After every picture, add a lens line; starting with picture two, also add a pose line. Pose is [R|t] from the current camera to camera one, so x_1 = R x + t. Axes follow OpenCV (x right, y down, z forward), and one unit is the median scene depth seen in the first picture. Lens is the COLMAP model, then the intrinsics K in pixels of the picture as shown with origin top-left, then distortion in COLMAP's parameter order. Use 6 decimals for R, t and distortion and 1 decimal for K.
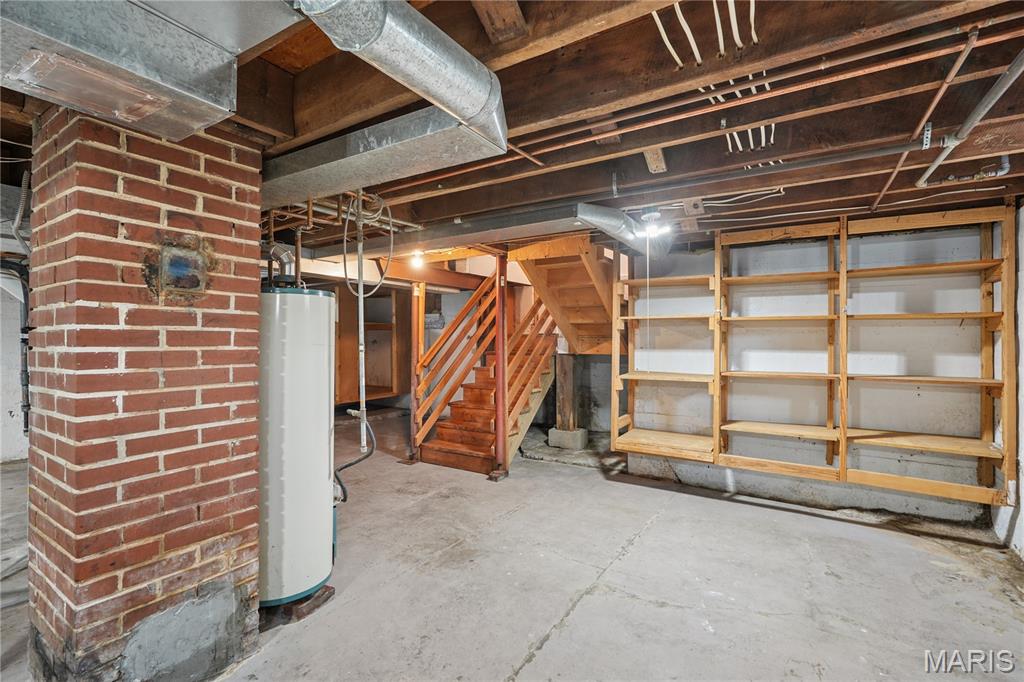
lens RADIAL K [[458.8, 0, 511.0], [0, 458.8, 335.2], [0, 0, 1]] dist [0.001353, 0.000494]
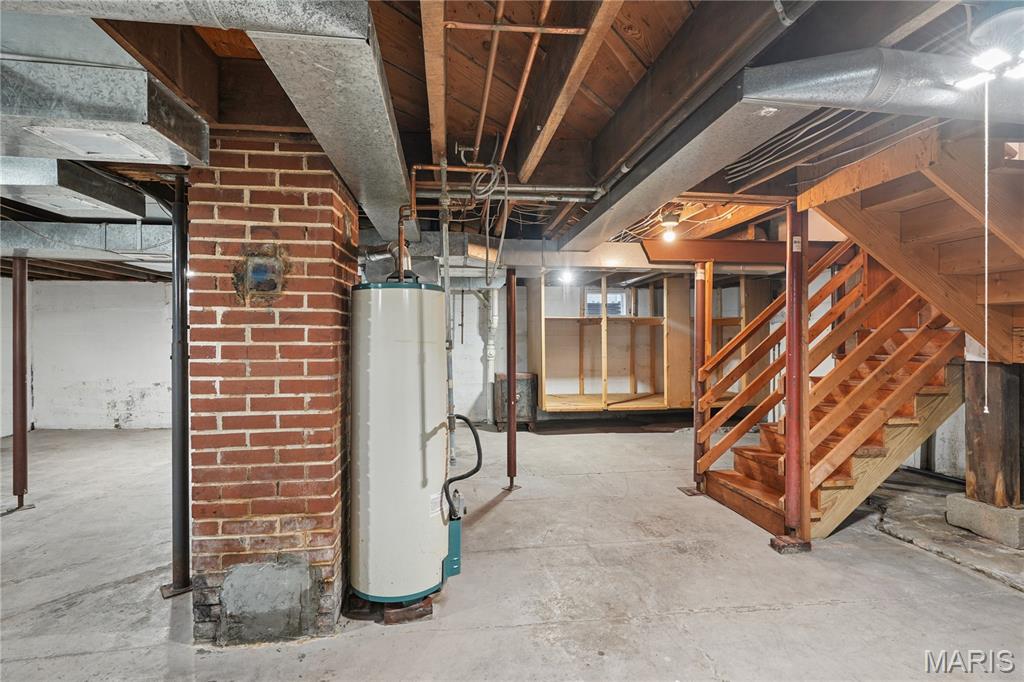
lens RADIAL K [[478.1, 0, 512.4], [0, 478.1, 338.1], [0, 0, 1]] dist [-0.003170, 0.000205]
pose [[0.648816, -0.001219, -0.760944, 0.586664], [0.009281, 0.999937, 0.006312, 0.013103], [0.760889, -0.011157, 0.648787, 0.675190]]
